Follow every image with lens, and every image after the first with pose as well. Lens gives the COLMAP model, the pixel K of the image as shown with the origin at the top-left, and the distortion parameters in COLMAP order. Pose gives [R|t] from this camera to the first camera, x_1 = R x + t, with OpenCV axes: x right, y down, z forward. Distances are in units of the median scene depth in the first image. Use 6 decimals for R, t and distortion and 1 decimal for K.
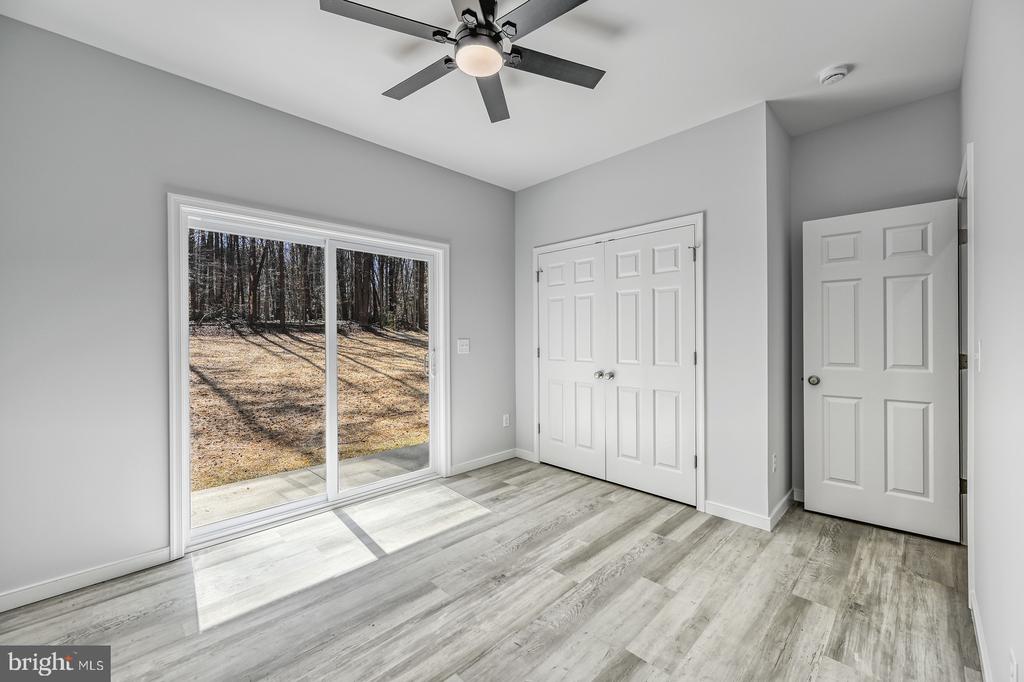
lens RADIAL K [[410.7, 0, 513.2], [0, 410.7, 335.5], [0, 0, 1]] dist [0.001167, -0.000412]
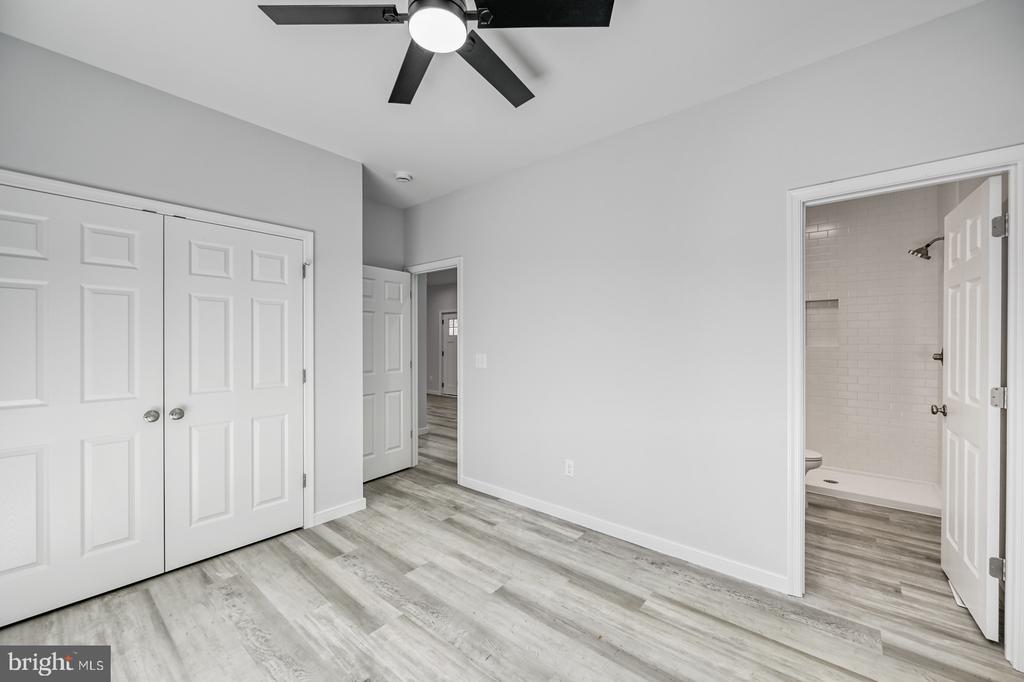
lens RADIAL K [[410.7, 0, 510.9], [0, 410.7, 345.9], [0, 0, 1]] dist [0.001167, -0.000412]
pose [[-0.103172, -0.003988, 0.994656, -0.693264], [0.000333, 0.999992, 0.004044, -0.027257], [-0.994663, 0.000748, -0.103170, 0.709310]]
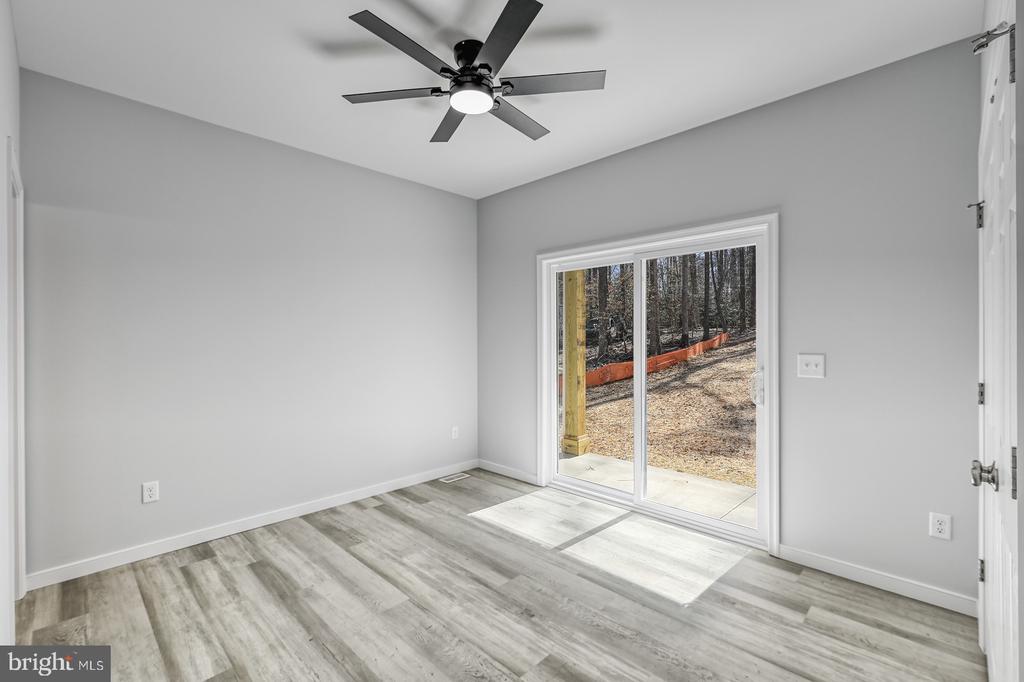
lens RADIAL K [[434.5, 0, 504.4], [0, 434.5, 337.0], [0, 0, 1]] dist [-0.000165, -0.000044]
pose [[0.019269, 0.003212, -0.999809, 0.818299], [0.004820, 0.999983, 0.003306, -0.034717], [0.999803, -0.004883, 0.019253, 0.803128]]
